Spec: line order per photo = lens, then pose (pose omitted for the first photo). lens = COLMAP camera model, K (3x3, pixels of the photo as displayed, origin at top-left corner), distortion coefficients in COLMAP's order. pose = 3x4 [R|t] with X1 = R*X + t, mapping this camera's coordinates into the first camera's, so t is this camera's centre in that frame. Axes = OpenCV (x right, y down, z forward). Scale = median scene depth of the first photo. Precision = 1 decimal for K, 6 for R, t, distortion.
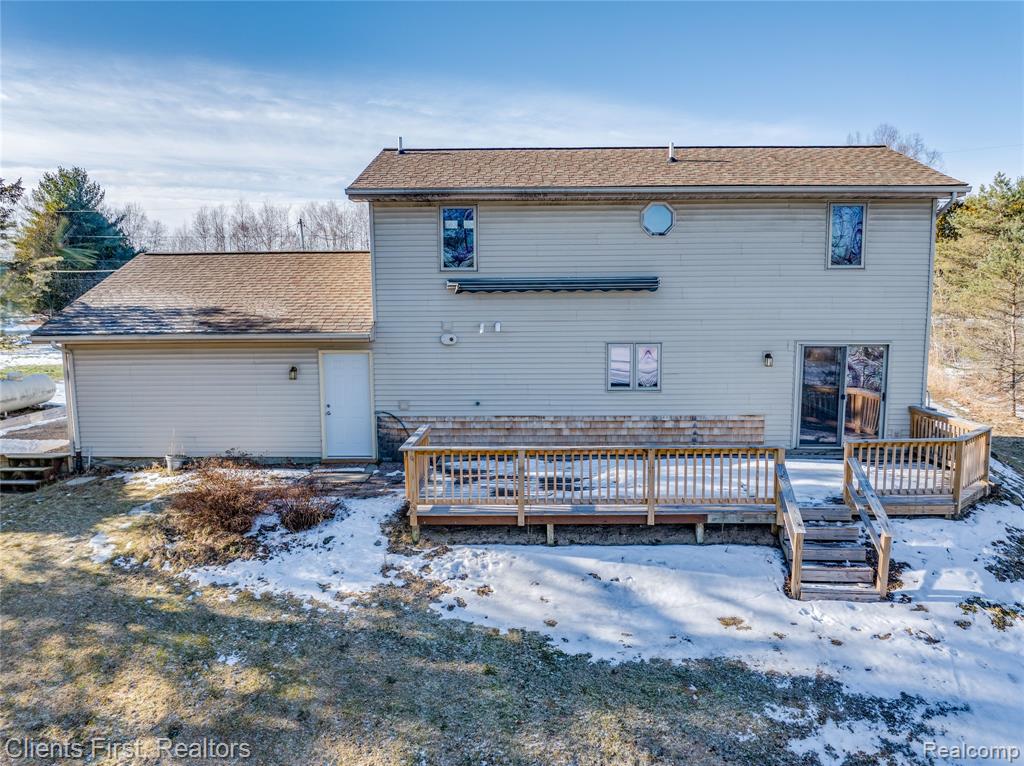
lens RADIAL K [[720.9, 0, 509.5], [0, 720.9, 384.6], [0, 0, 1]] dist [-0.040062, 0.008793]
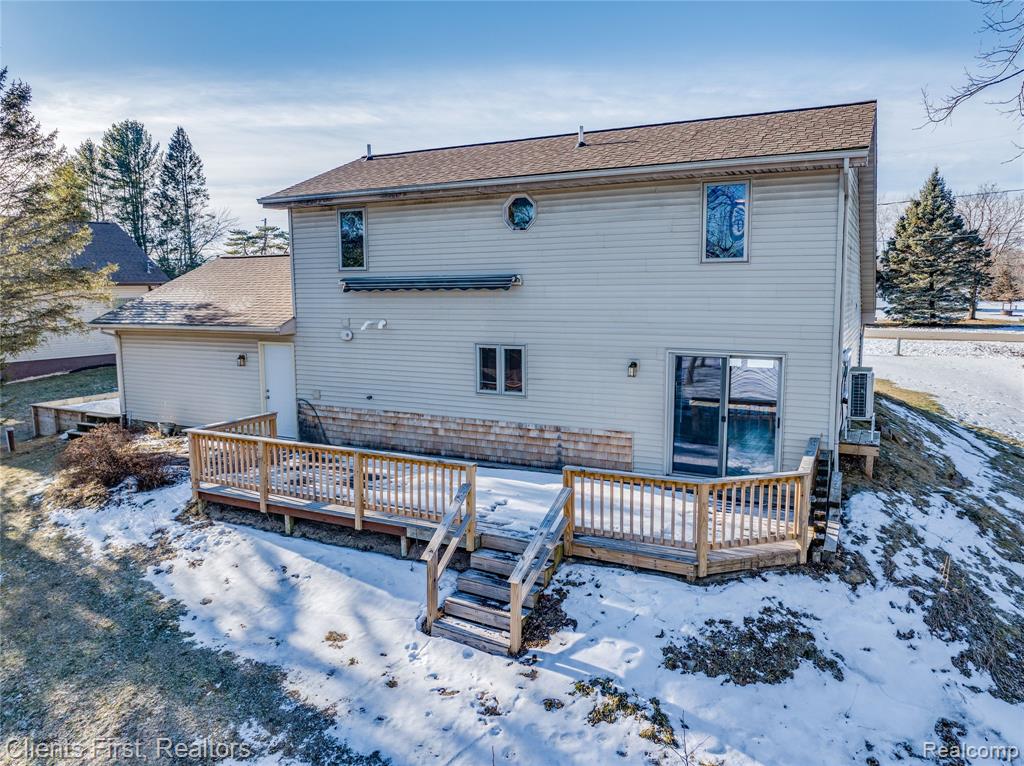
lens RADIAL K [[720.9, 0, 511.0], [0, 720.9, 379.4], [0, 0, 1]] dist [-0.040062, 0.008793]
pose [[0.897694, 0.055634, -0.437093, 0.619424], [-0.053344, 0.998422, 0.017523, -0.030101], [0.437379, 0.007586, 0.899245, 0.158019]]
